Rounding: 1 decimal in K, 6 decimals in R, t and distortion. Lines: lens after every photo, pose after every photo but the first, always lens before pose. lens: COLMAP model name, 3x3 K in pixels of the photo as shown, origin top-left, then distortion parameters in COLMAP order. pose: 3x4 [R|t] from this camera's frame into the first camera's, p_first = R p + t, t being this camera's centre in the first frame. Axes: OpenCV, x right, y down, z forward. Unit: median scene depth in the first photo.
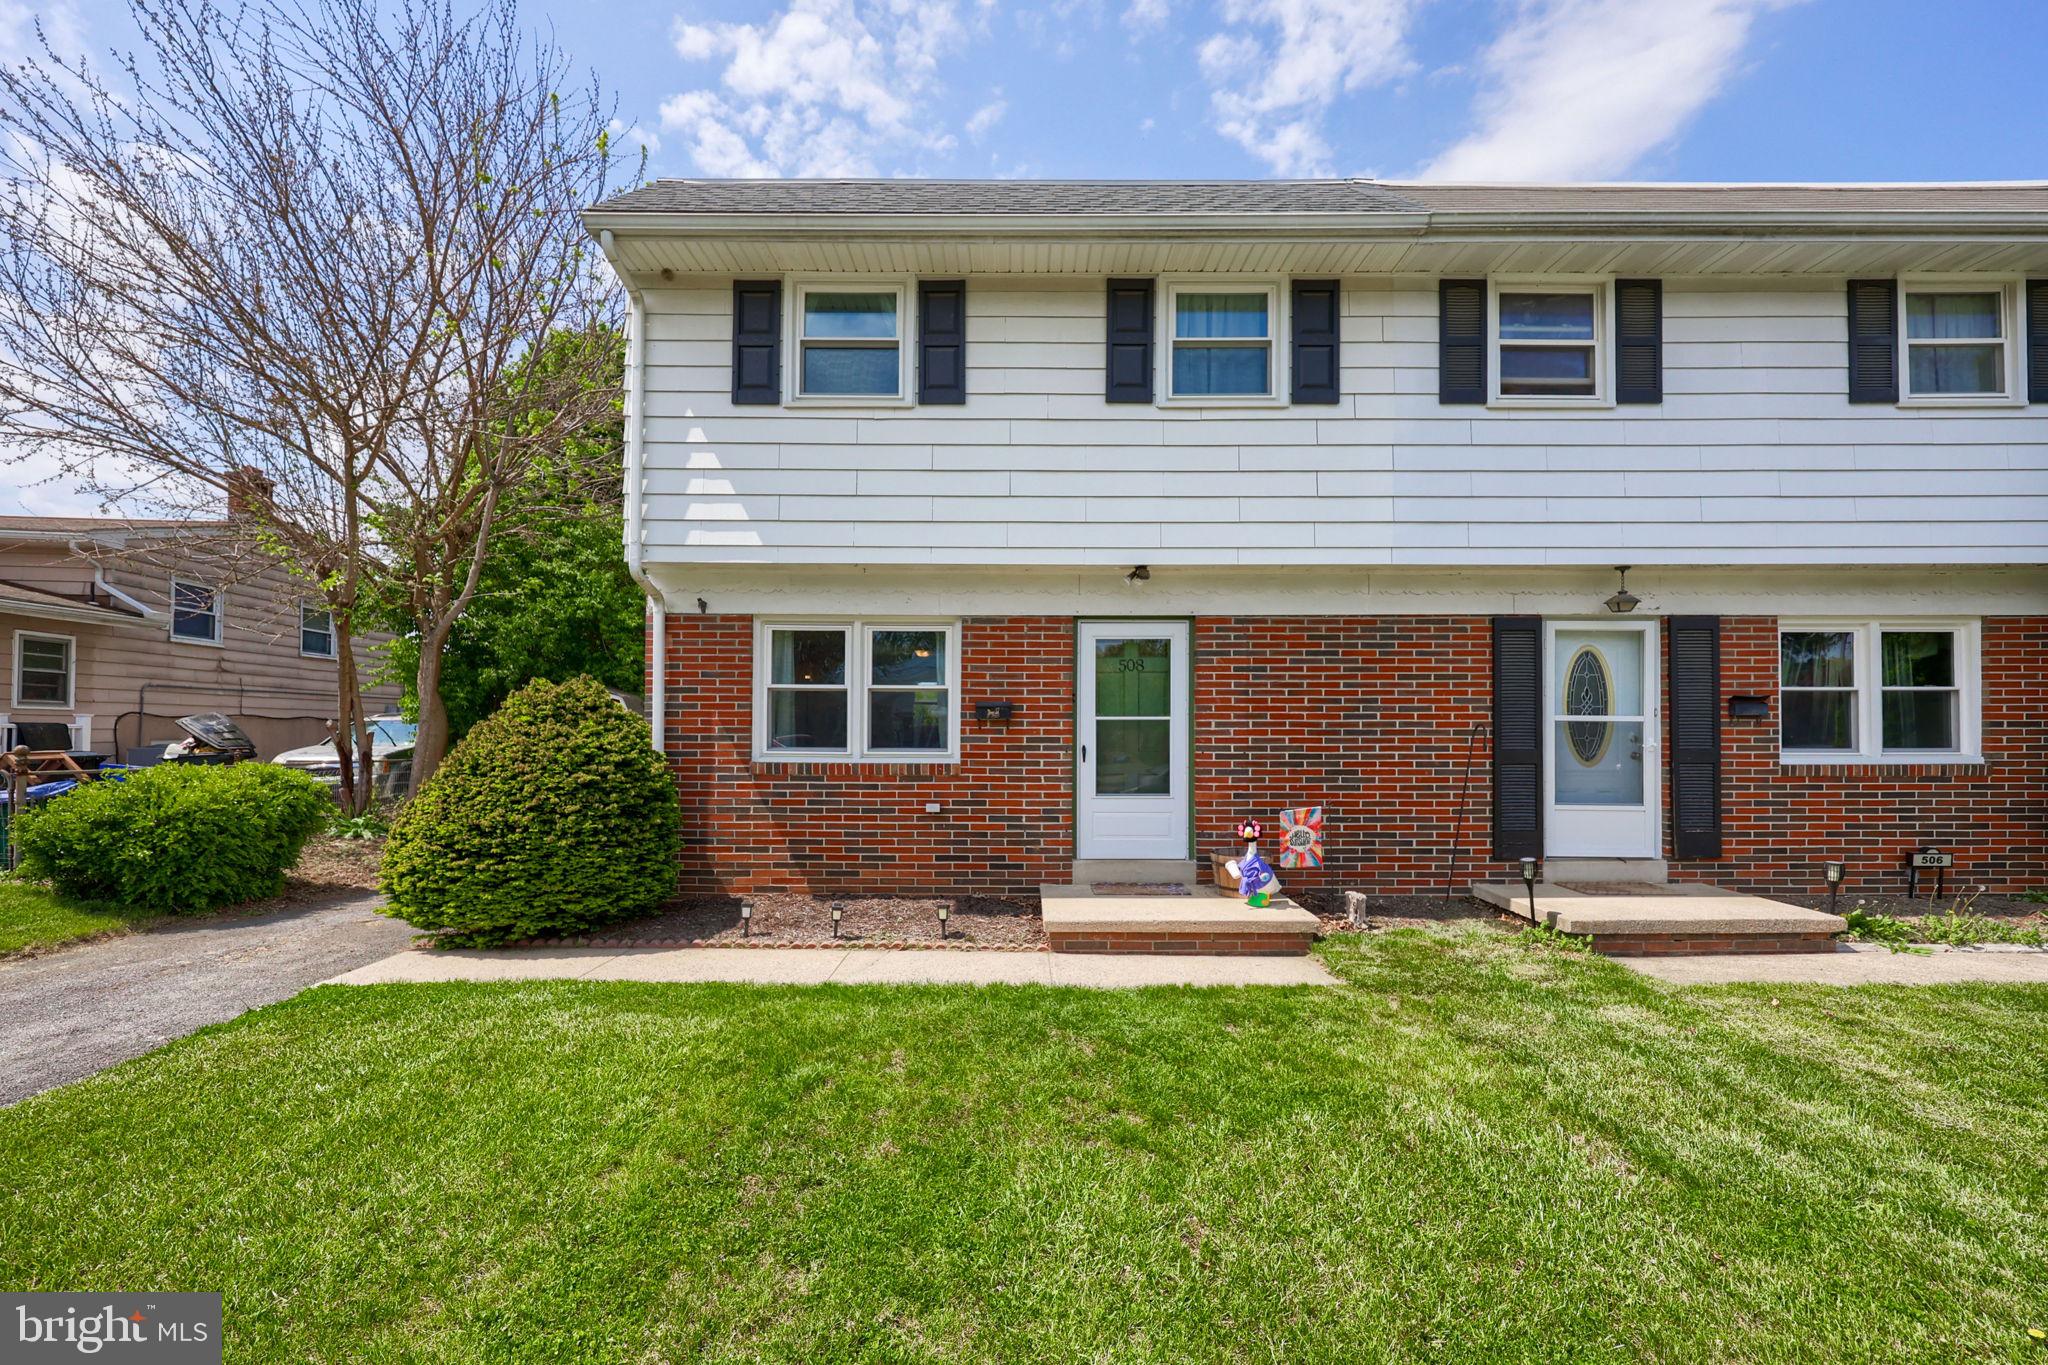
lens RADIAL K [[812.6, 0, 1061.0], [0, 812.6, 670.7], [0, 0, 1]] dist [-0.003539, -0.000484]
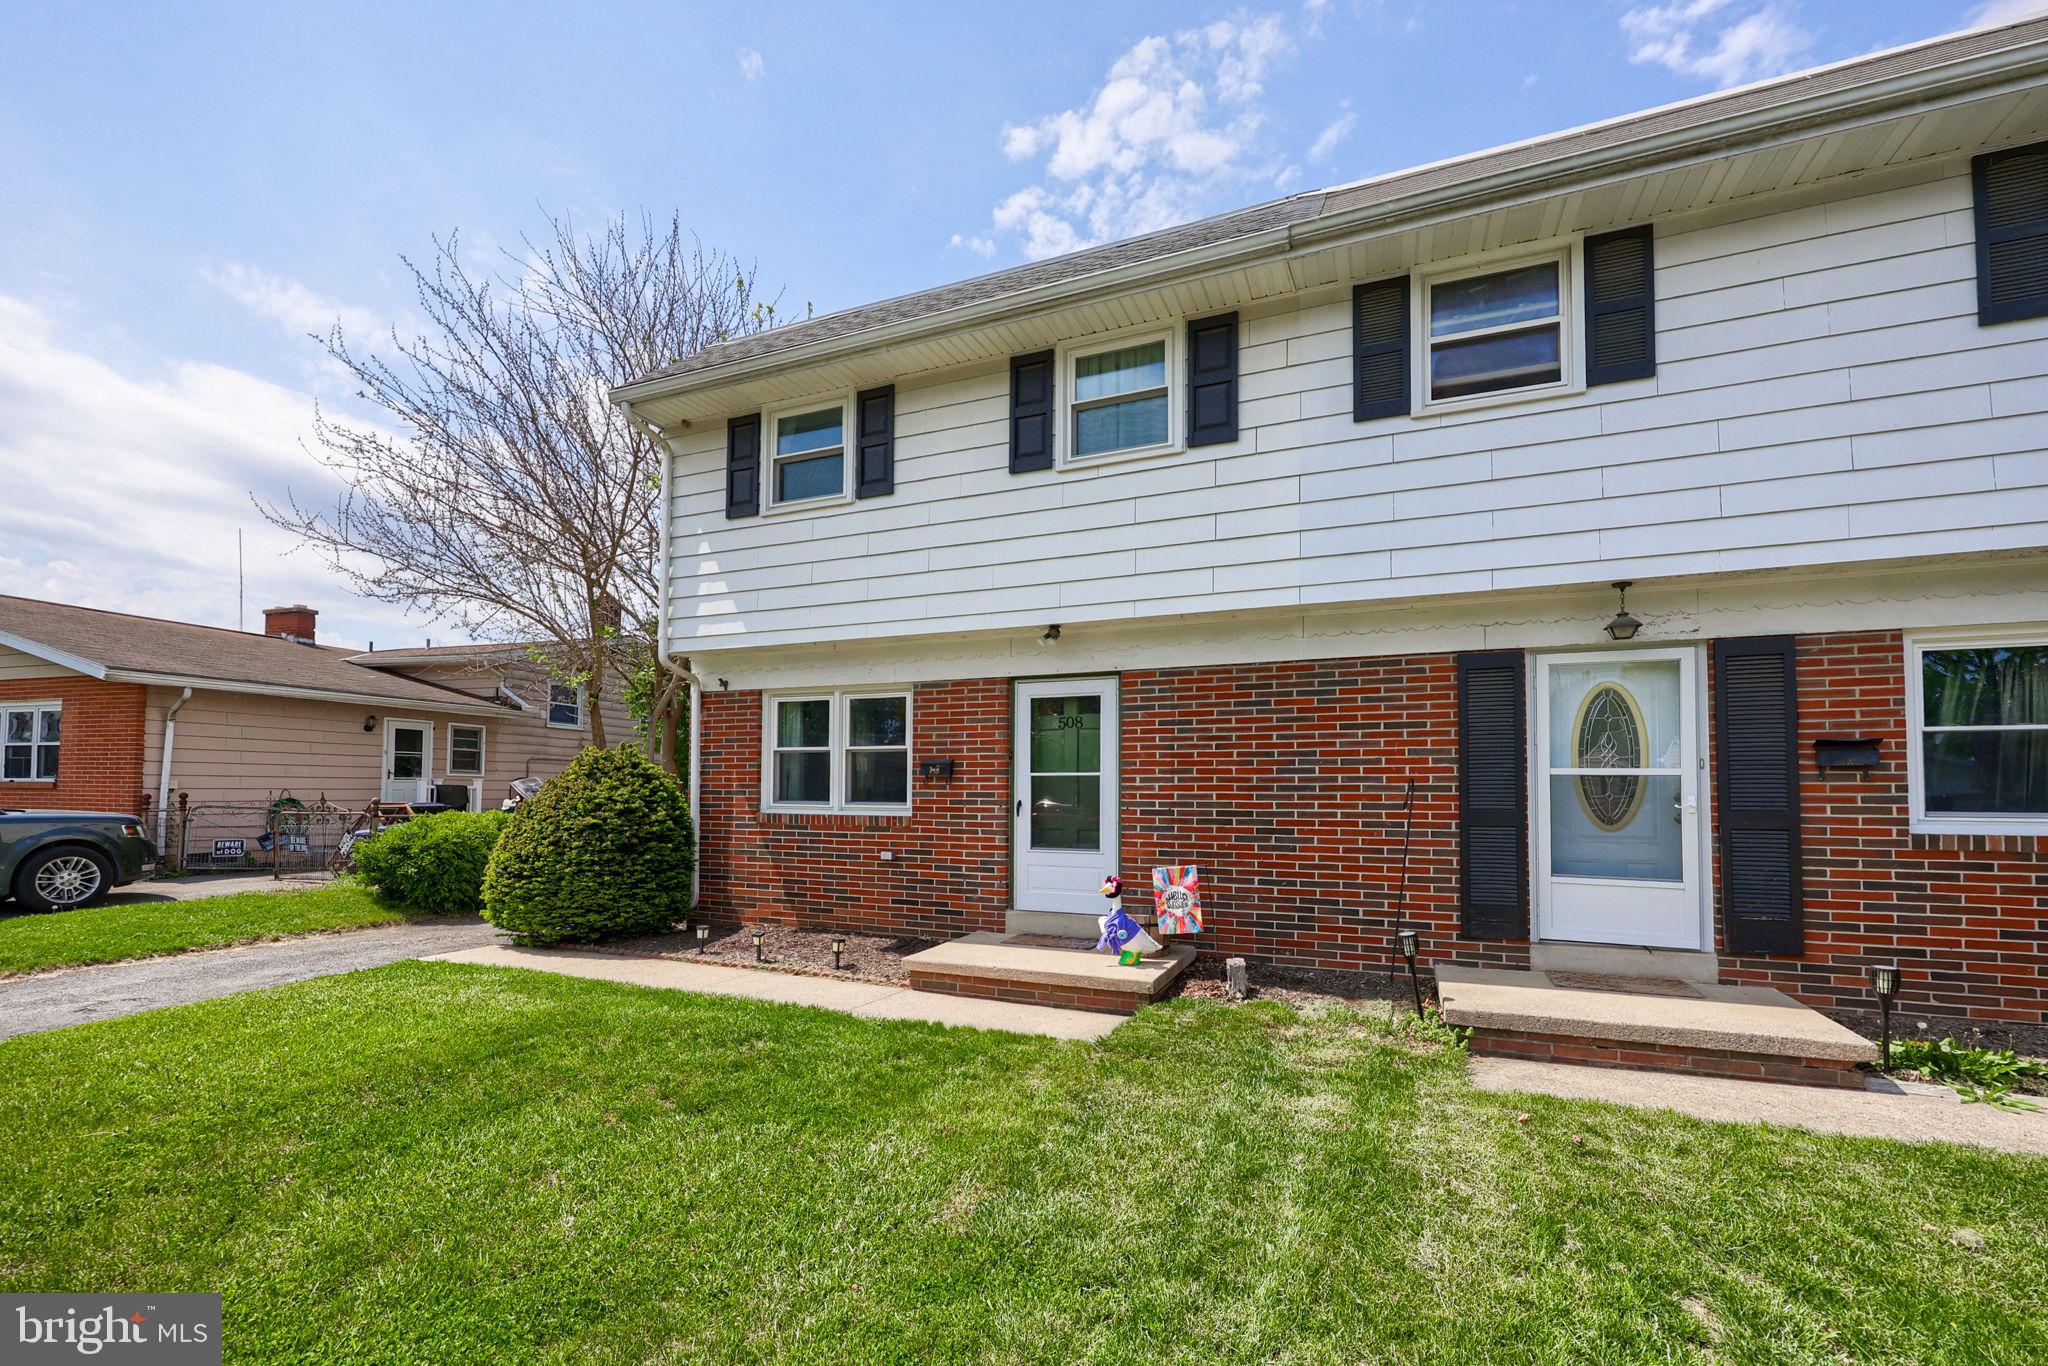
lens RADIAL K [[838.8, 0, 1021.5], [0, 838.8, 703.2], [0, 0, 1]] dist [-0.001755, -0.000167]
pose [[0.924135, -0.037678, -0.380203, 0.448685], [0.028895, 0.999168, -0.028785, -0.001782], [0.380972, 0.015615, 0.924455, 0.003329]]
